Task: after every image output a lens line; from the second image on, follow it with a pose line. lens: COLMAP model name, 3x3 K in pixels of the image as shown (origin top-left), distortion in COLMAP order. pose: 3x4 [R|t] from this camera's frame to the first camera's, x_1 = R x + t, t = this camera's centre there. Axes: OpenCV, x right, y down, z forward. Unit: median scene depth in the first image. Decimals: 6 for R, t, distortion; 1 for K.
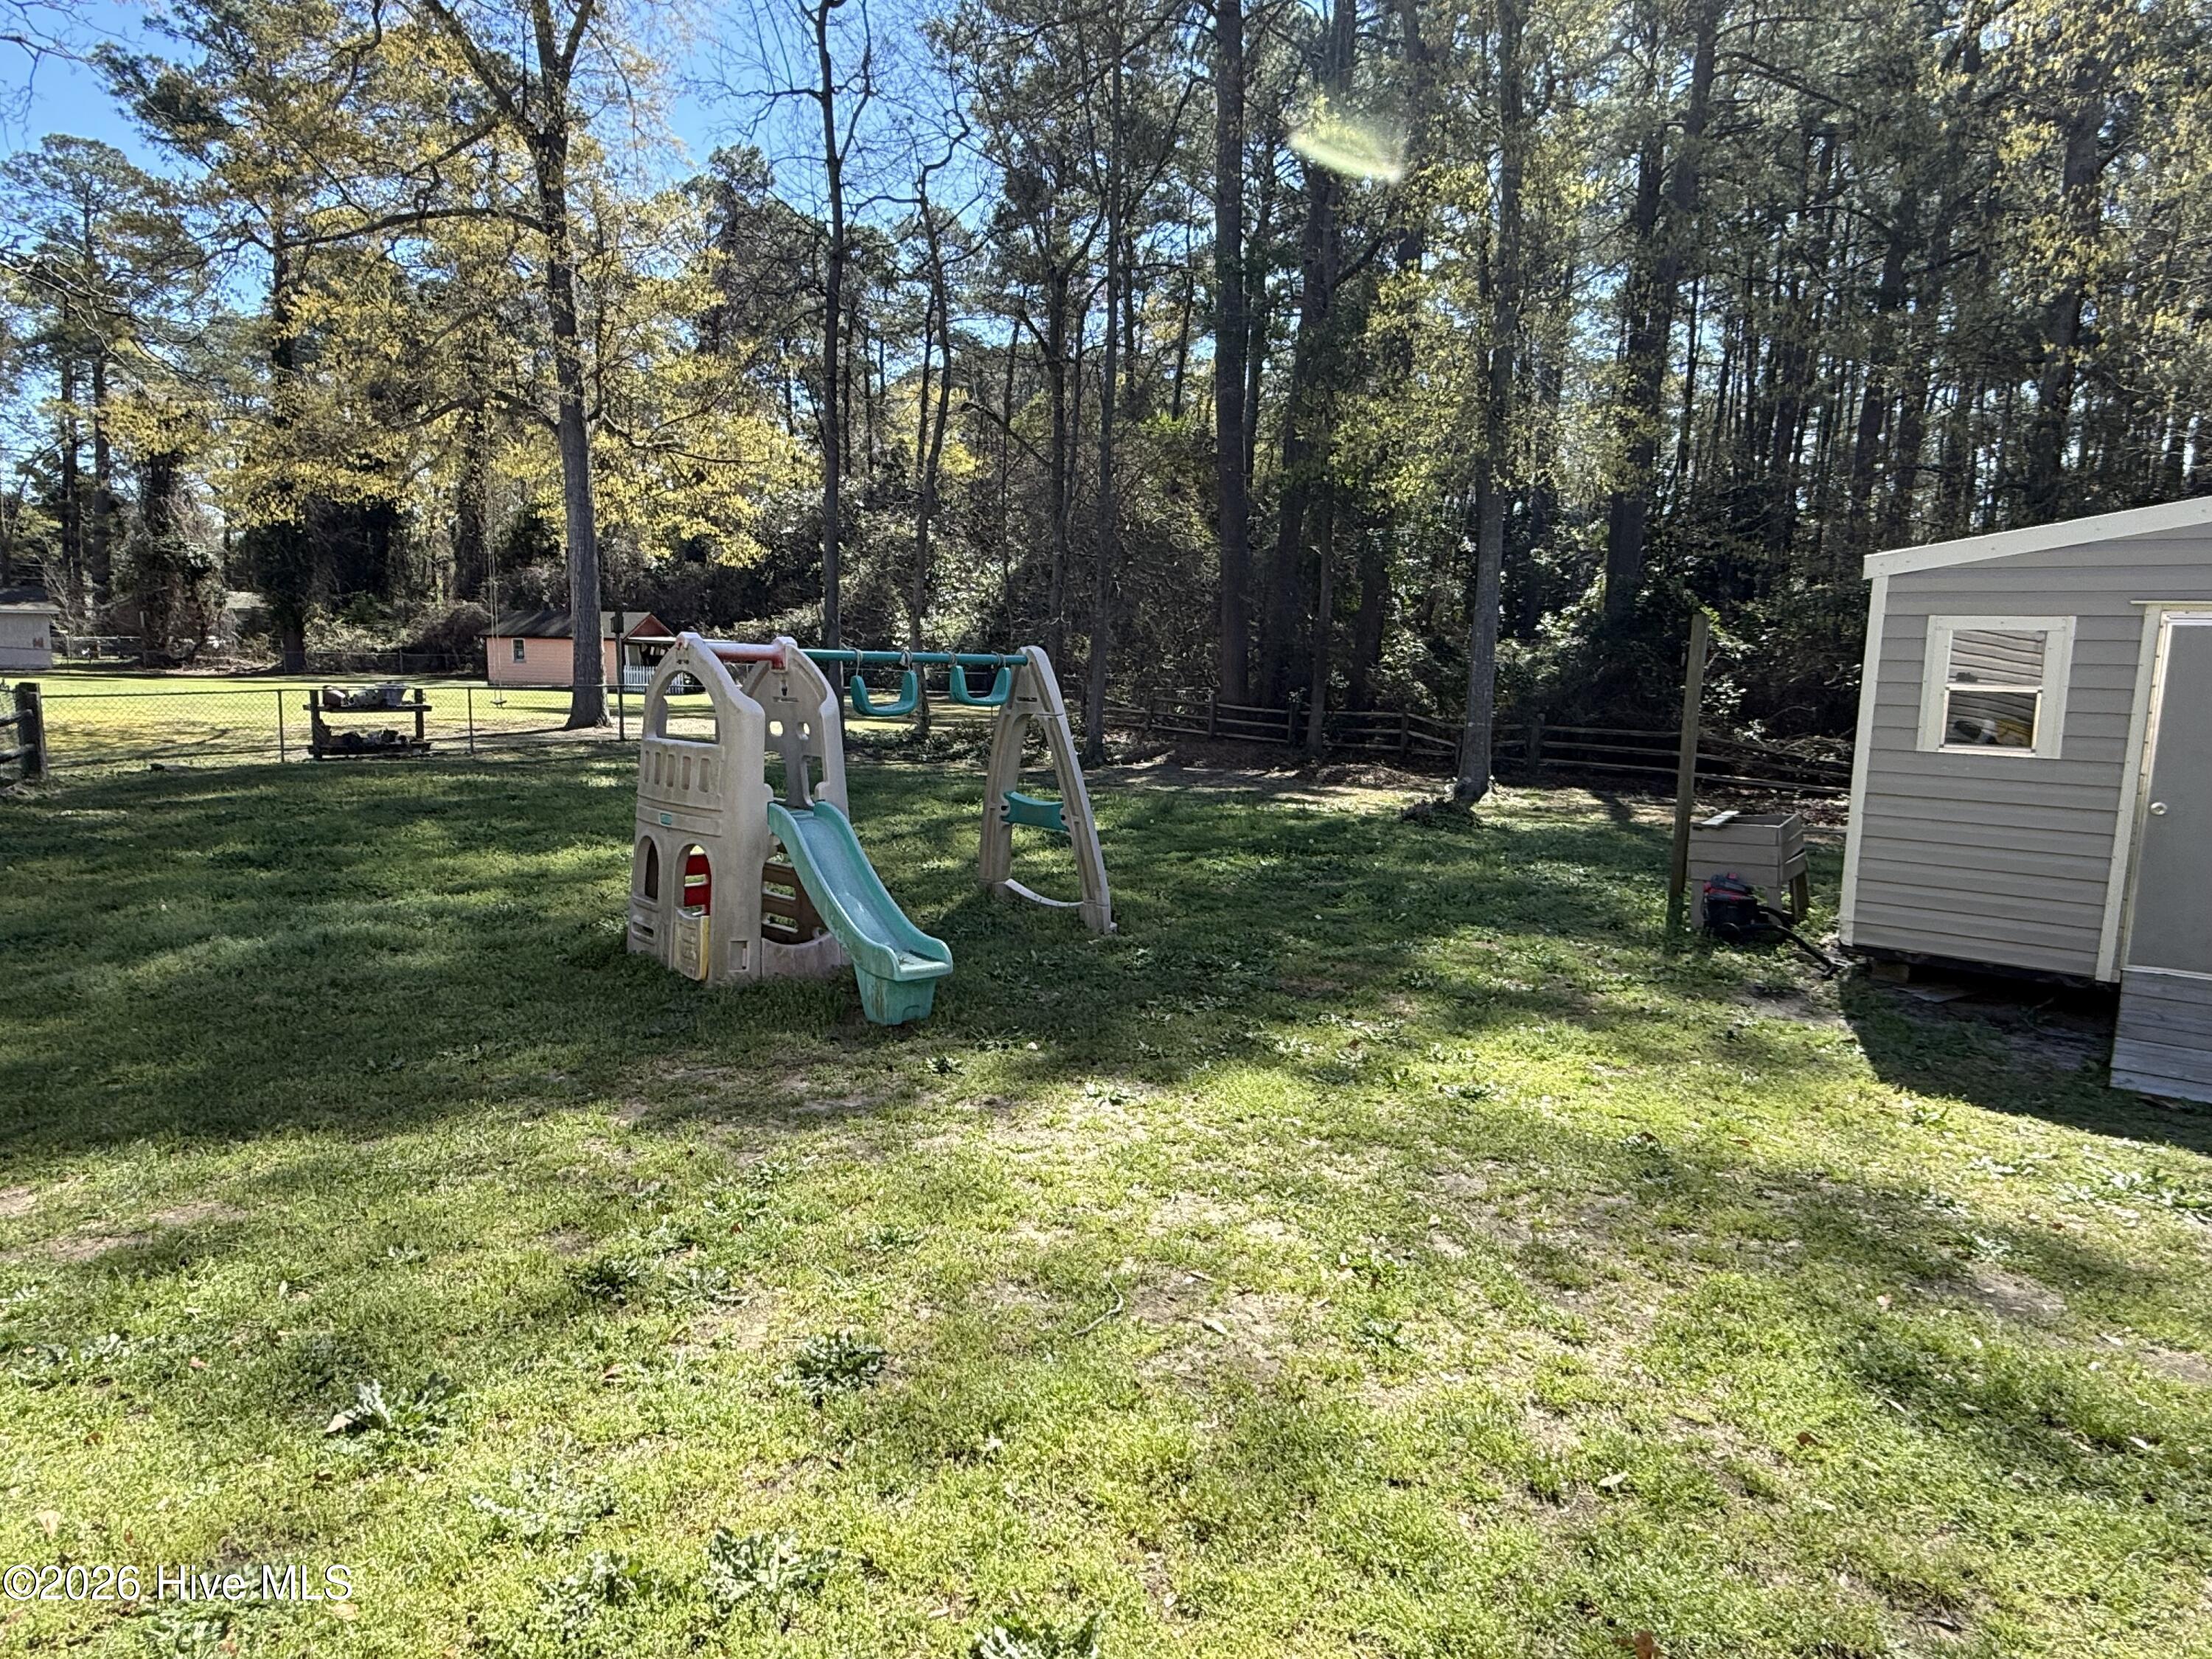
lens RADIAL K [[1266.7, 0, 1106.0], [0, 1266.7, 829.5], [0, 0, 1]] dist [0.000663, -0.000013]
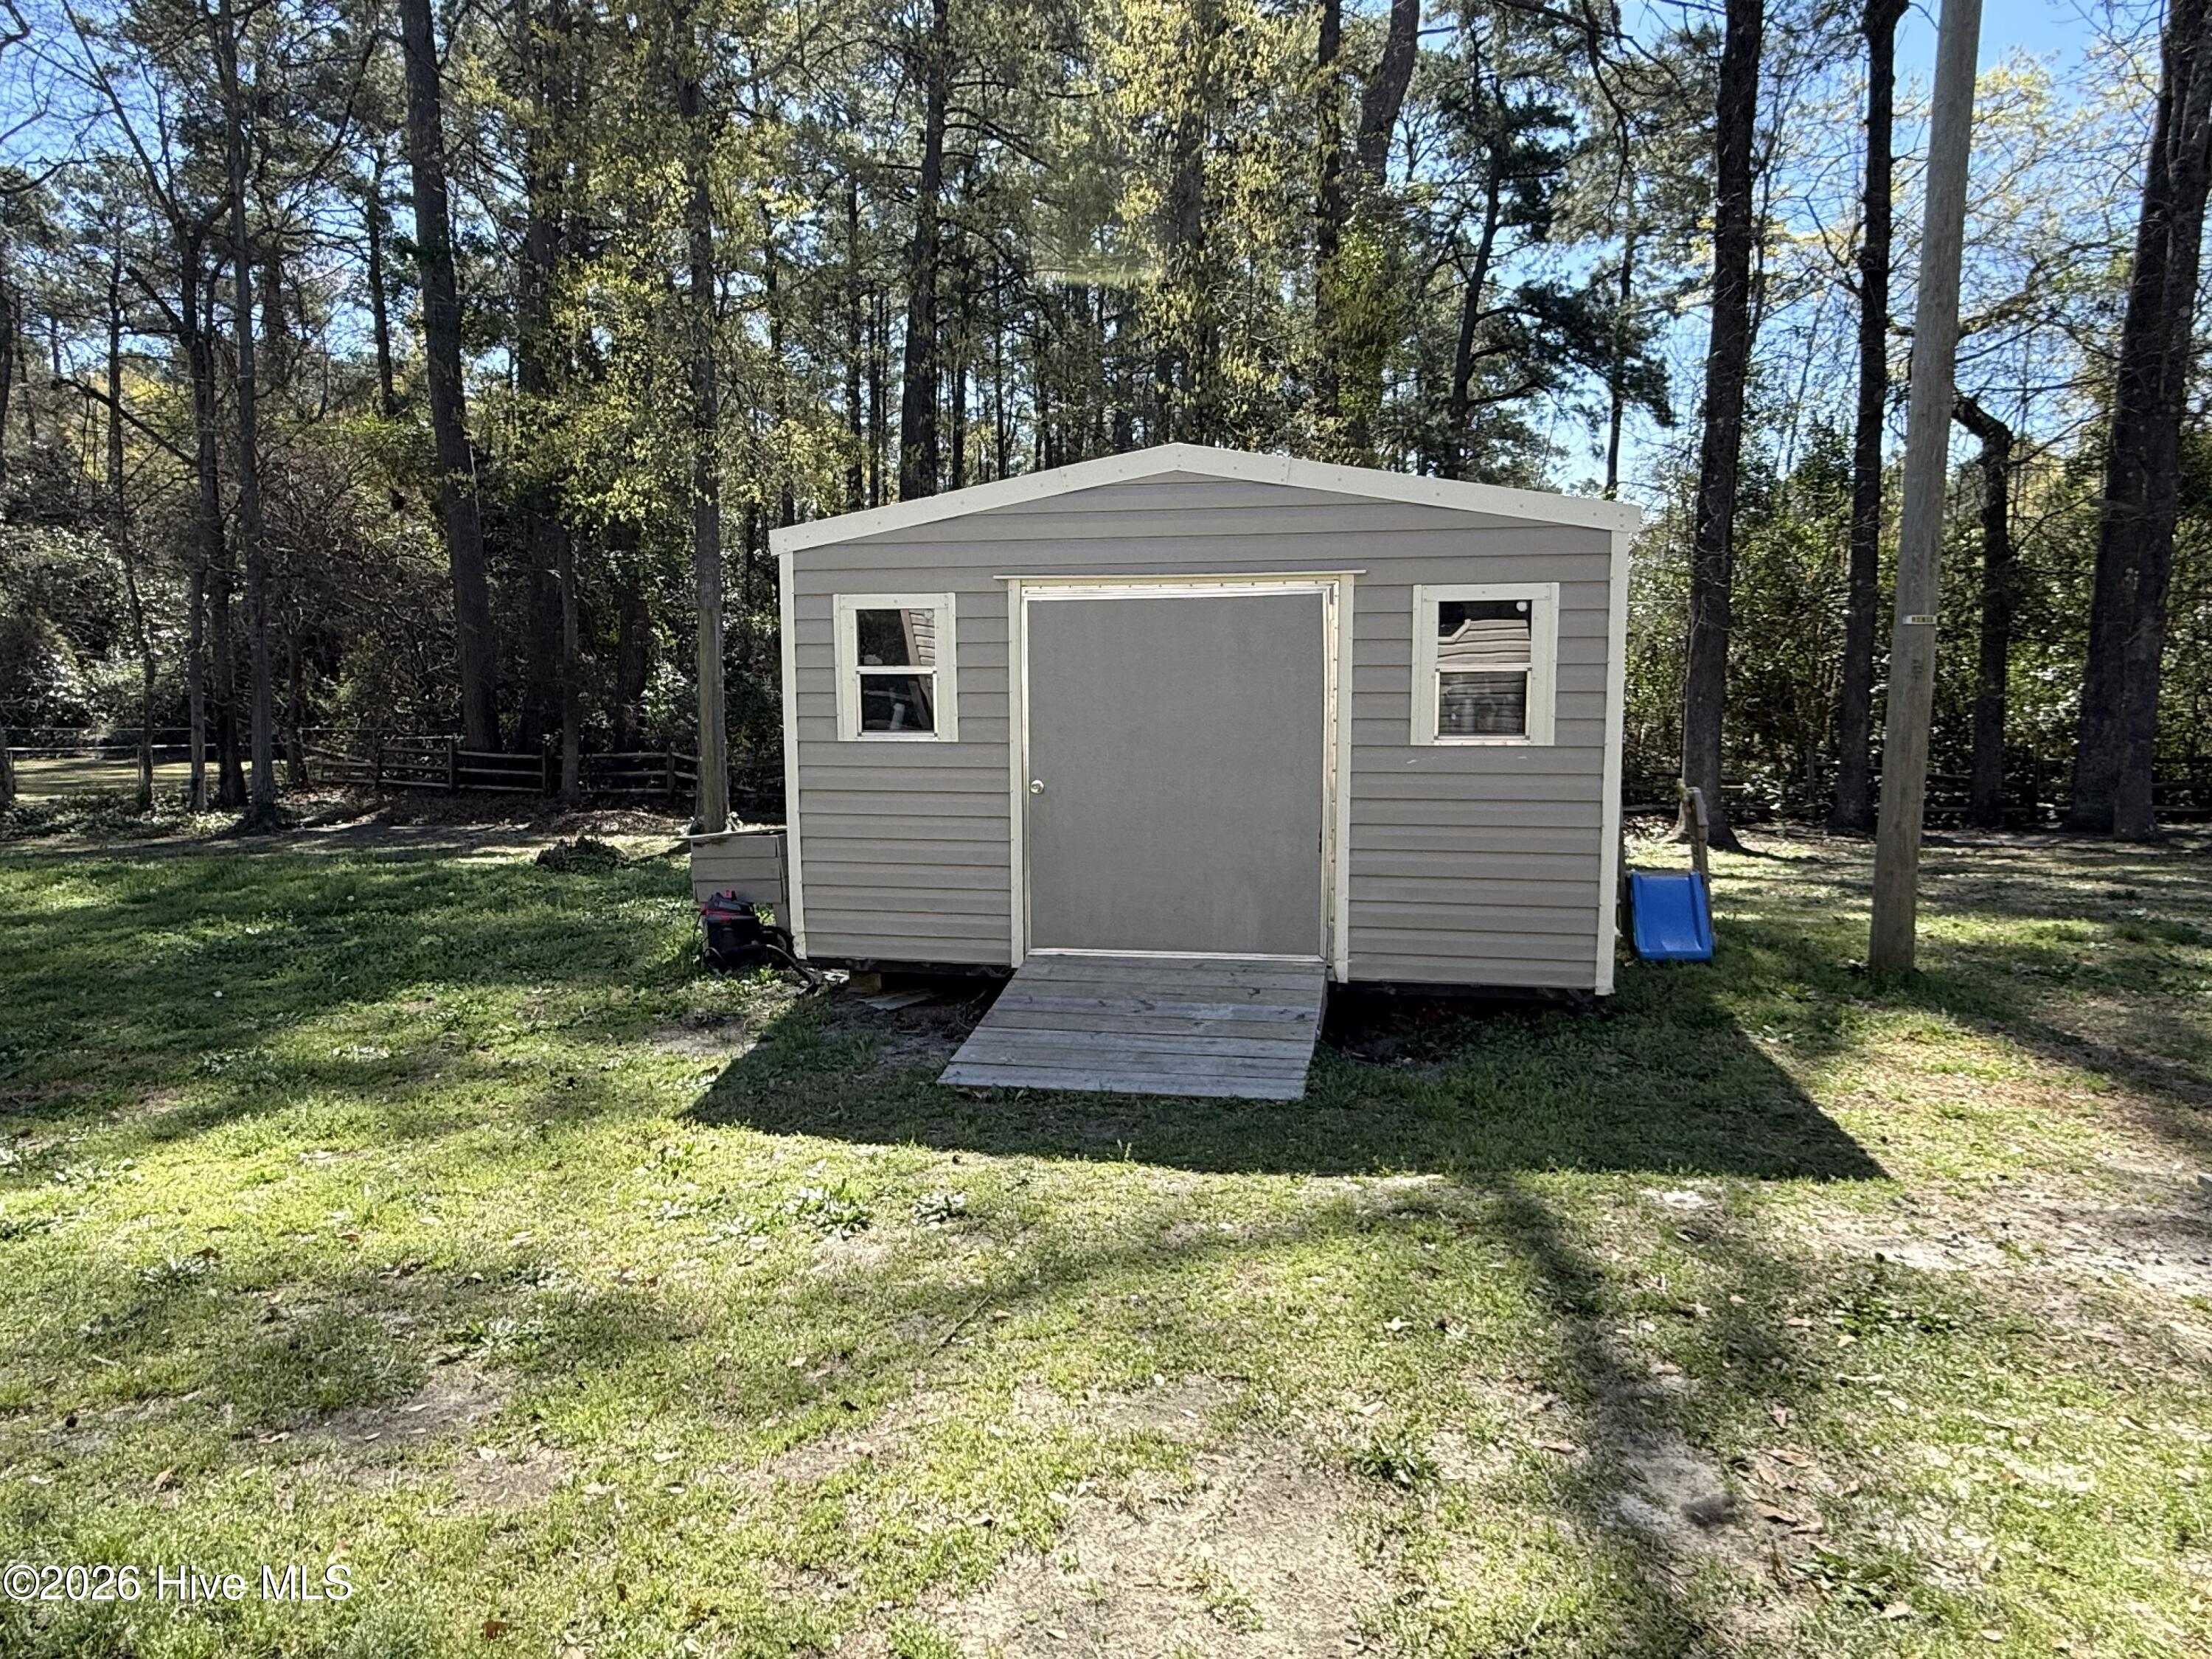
lens RADIAL K [[1305.6, 0, 1106.0], [0, 1305.6, 829.5], [0, 0, 1]] dist [-0.001103, -0.000303]
pose [[0.901171, -0.064181, 0.428685, 0.443263], [0.081880, 0.996378, -0.022951, 0.044085], [-0.425660, 0.055783, 0.903162, 0.066971]]
